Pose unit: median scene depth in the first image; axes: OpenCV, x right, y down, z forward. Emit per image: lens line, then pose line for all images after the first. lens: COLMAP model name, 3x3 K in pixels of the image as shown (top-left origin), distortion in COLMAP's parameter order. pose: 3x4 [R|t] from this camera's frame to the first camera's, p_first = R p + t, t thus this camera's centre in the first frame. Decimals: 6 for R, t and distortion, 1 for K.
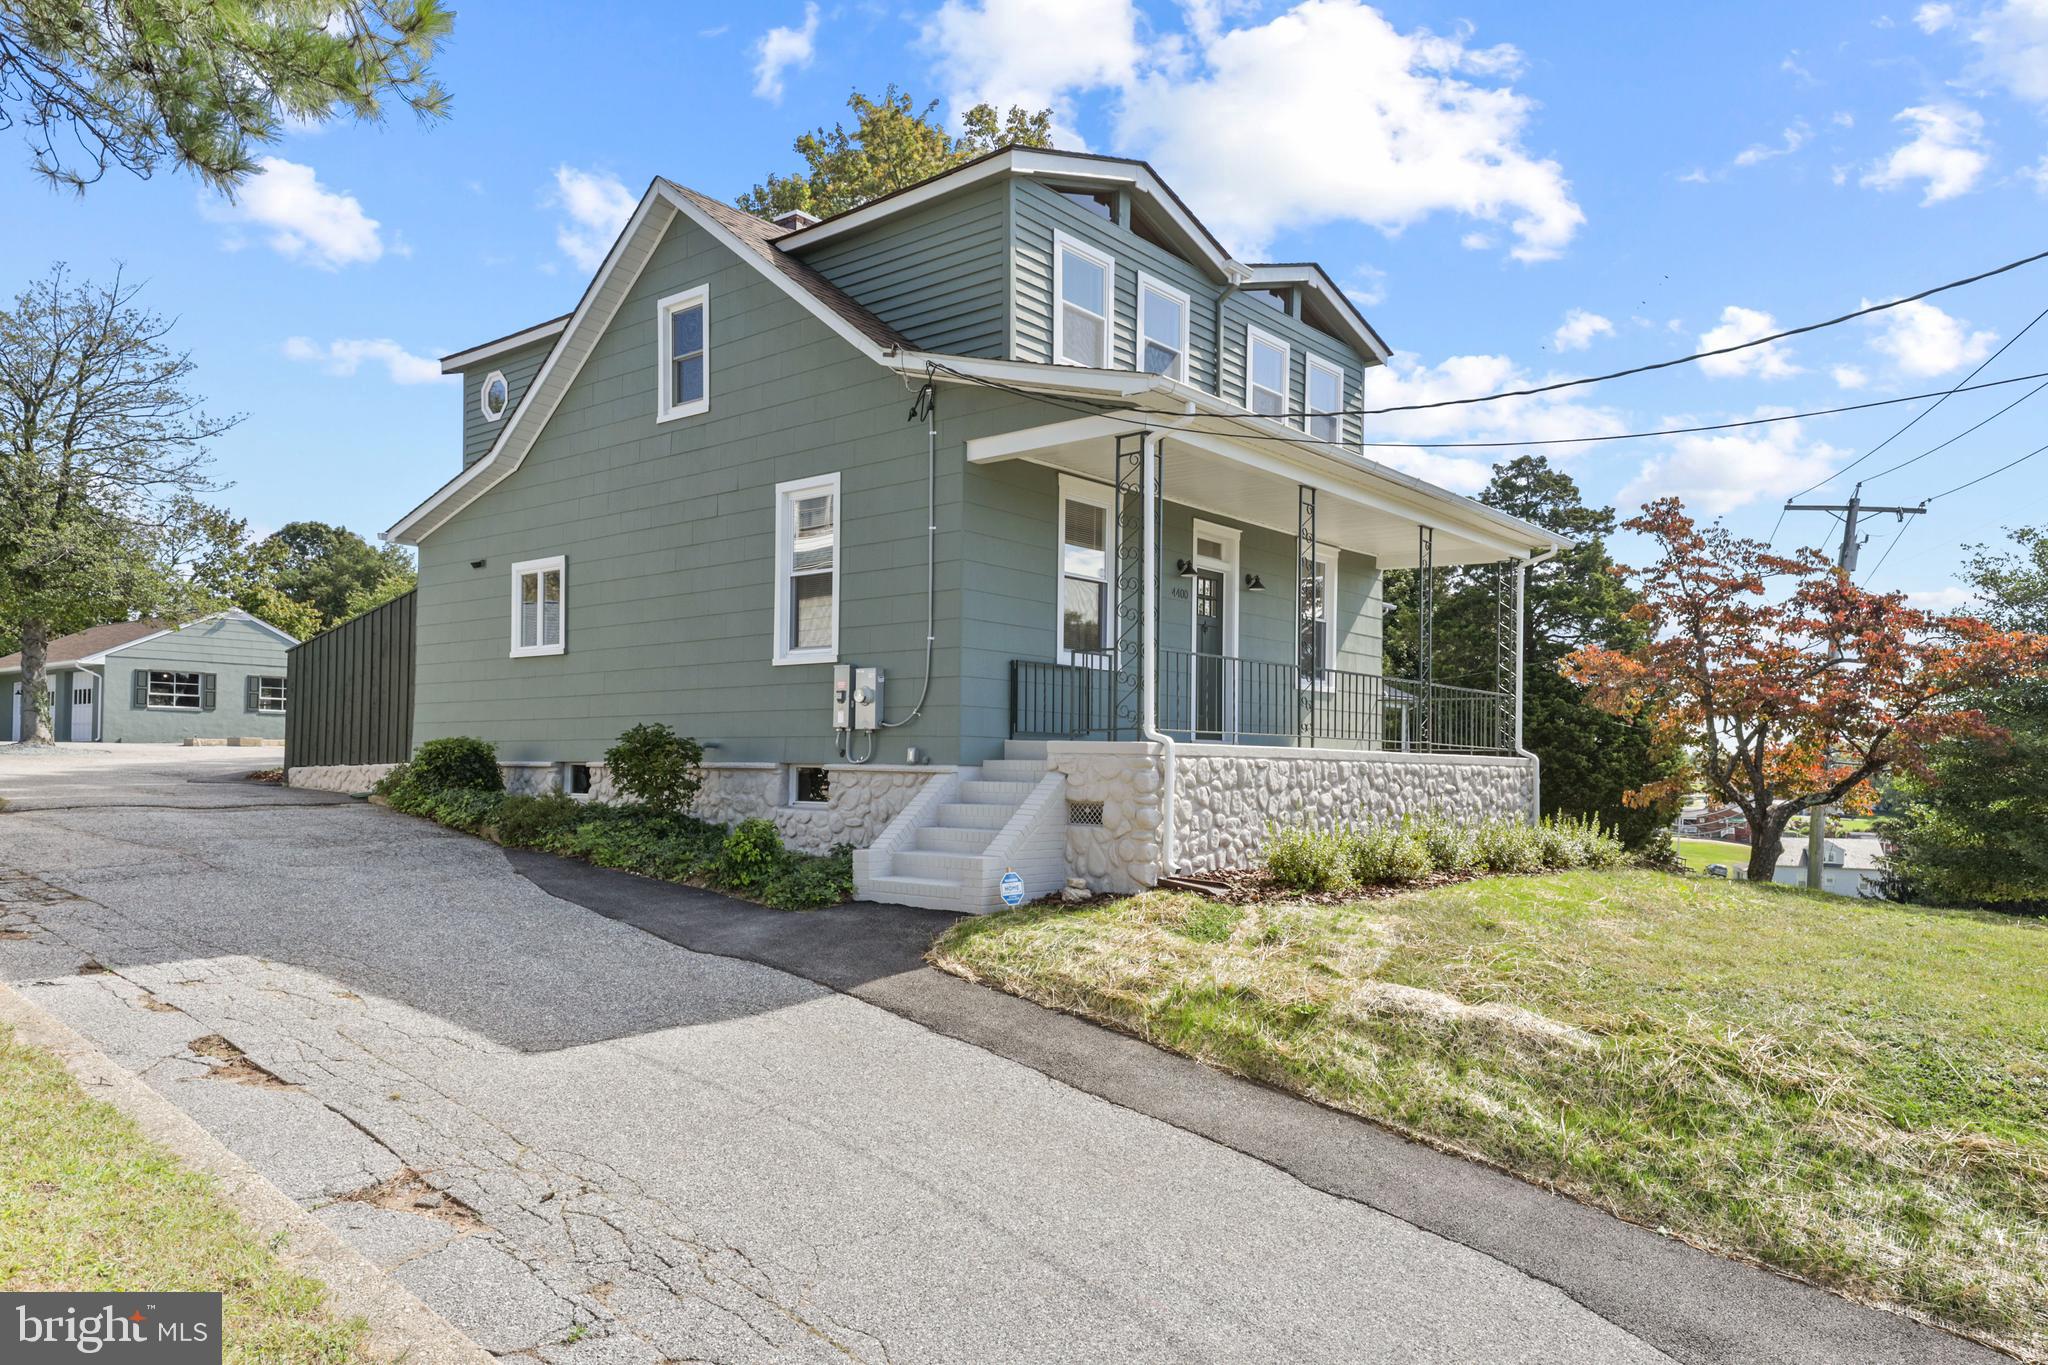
lens RADIAL K [[1381.2, 0, 1024.3], [0, 1381.2, 694.5], [0, 0, 1]] dist [0.013020, 0.001510]
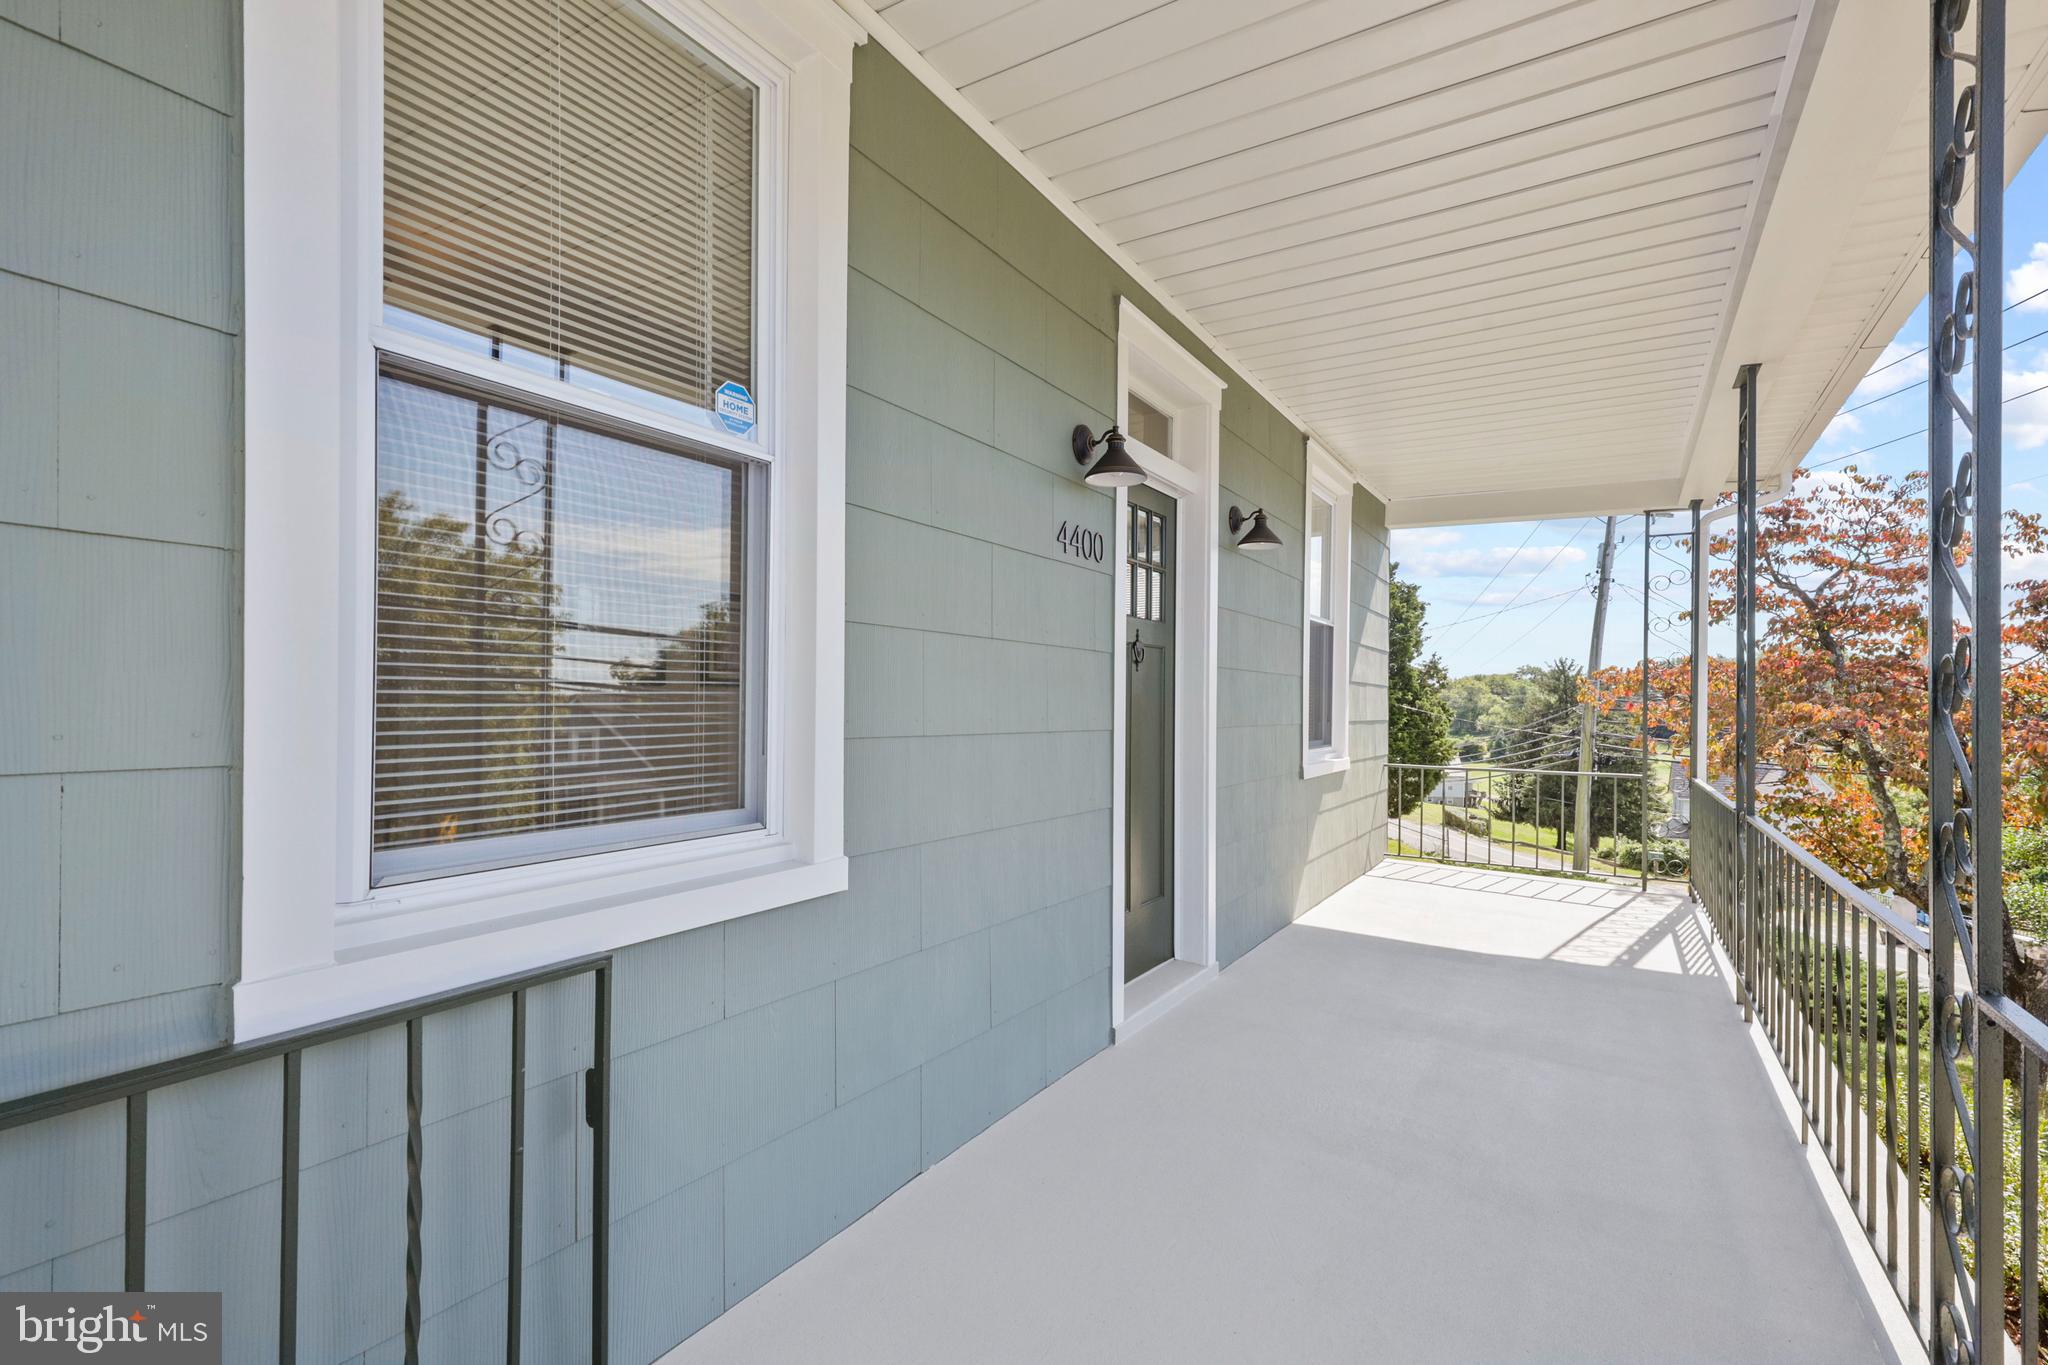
lens RADIAL K [[937.5, 0, 1019.9], [0, 937.5, 690.2], [0, 0, 1]] dist [0.001885, 0.000172]
pose [[0.989165, -0.001029, 0.146805, 0.067698], [-0.005654, 0.998967, 0.045096, -0.048432], [-0.146700, -0.045438, 0.988137, 0.763797]]
